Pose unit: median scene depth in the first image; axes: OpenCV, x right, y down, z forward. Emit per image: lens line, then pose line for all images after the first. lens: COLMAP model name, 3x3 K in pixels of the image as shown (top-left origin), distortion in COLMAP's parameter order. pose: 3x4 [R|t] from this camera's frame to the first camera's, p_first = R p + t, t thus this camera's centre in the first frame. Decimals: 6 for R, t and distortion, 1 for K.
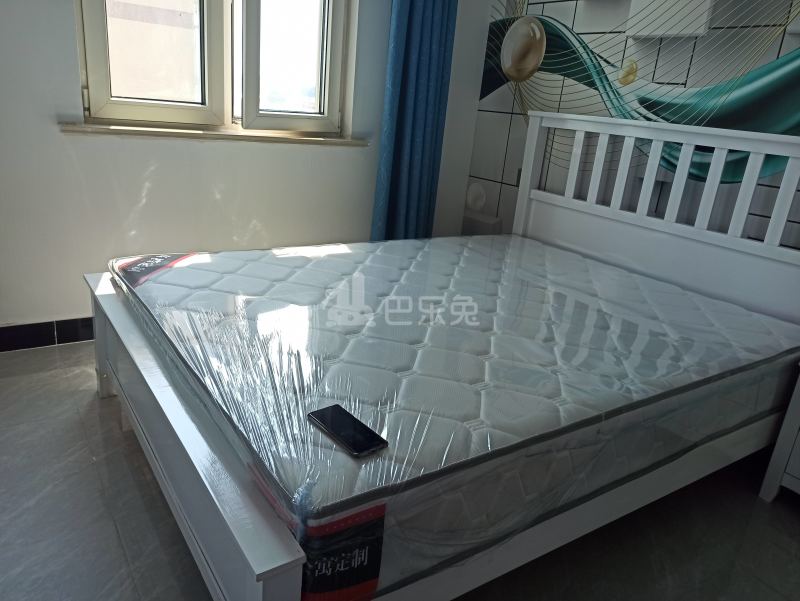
lens RADIAL K [[594.6, 0, 400.0], [0, 594.6, 300.5], [0, 0, 1]] dist [0.058587, -0.061817]
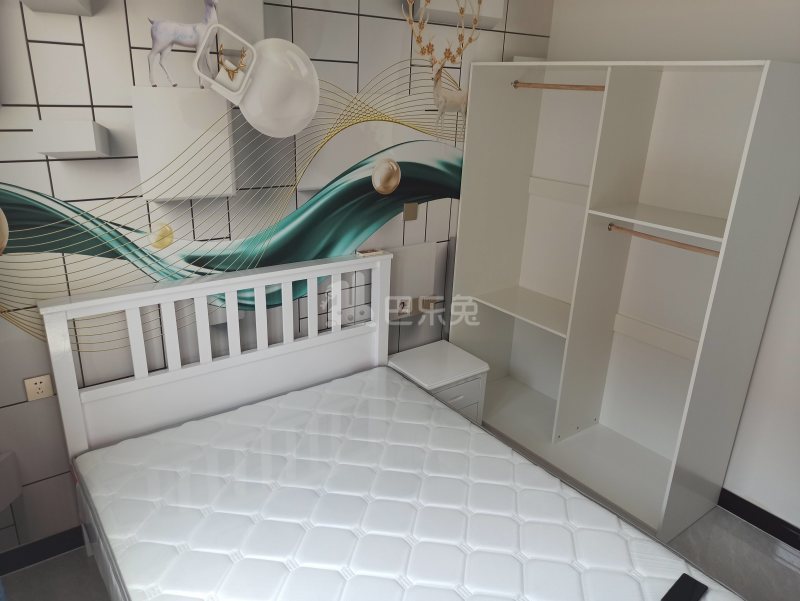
lens RADIAL K [[594.6, 0, 400.0], [0, 594.6, 300.5], [0, 0, 1]] dist [0.058587, -0.061817]
pose [[-0.029707, -0.430448, 0.902127, -0.493509], [0.280383, 0.862702, 0.420869, -0.568717], [-0.959428, 0.265444, 0.095062, 0.580963]]
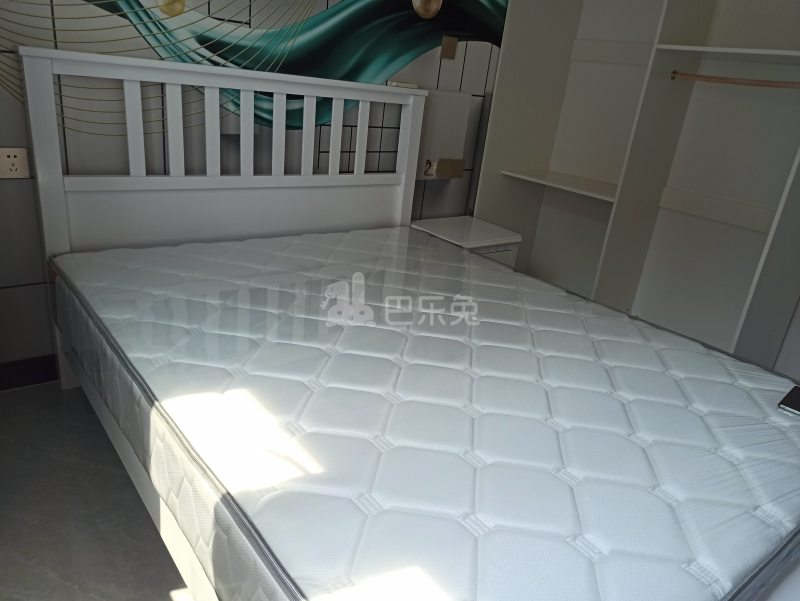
lens RADIAL K [[594.6, 0, 400.0], [0, 594.6, 300.5], [0, 0, 1]] dist [0.058587, -0.061817]
pose [[-0.053573, -0.451909, 0.890454, -0.475824], [0.208092, 0.867104, 0.452579, -0.328324], [-0.976641, 0.209542, 0.047585, 0.751035]]
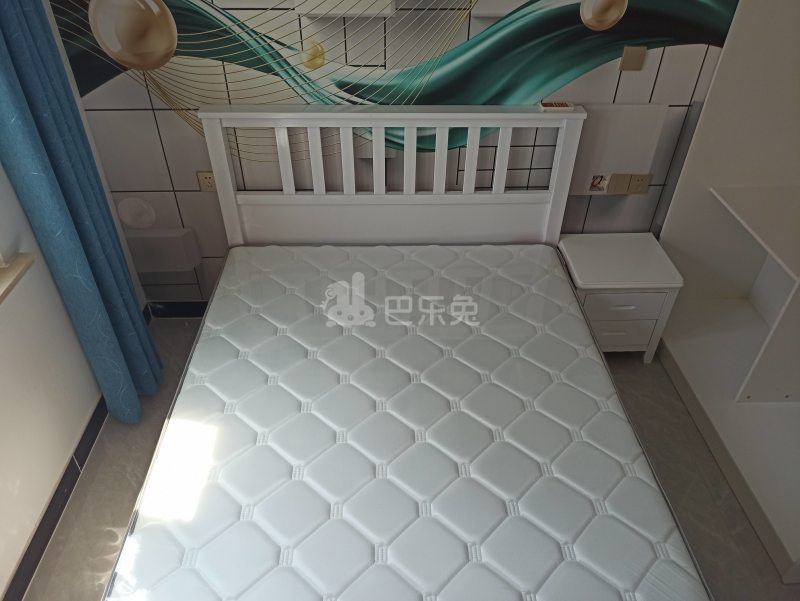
lens RADIAL K [[594.6, 0, 400.0], [0, 594.6, 300.5], [0, 0, 1]] dist [0.058587, -0.061817]
pose [[0.540950, -0.585871, 0.603430, -0.295877], [0.308149, 0.805640, 0.505953, -0.489151], [-0.782571, -0.087749, 0.616347, 0.315106]]
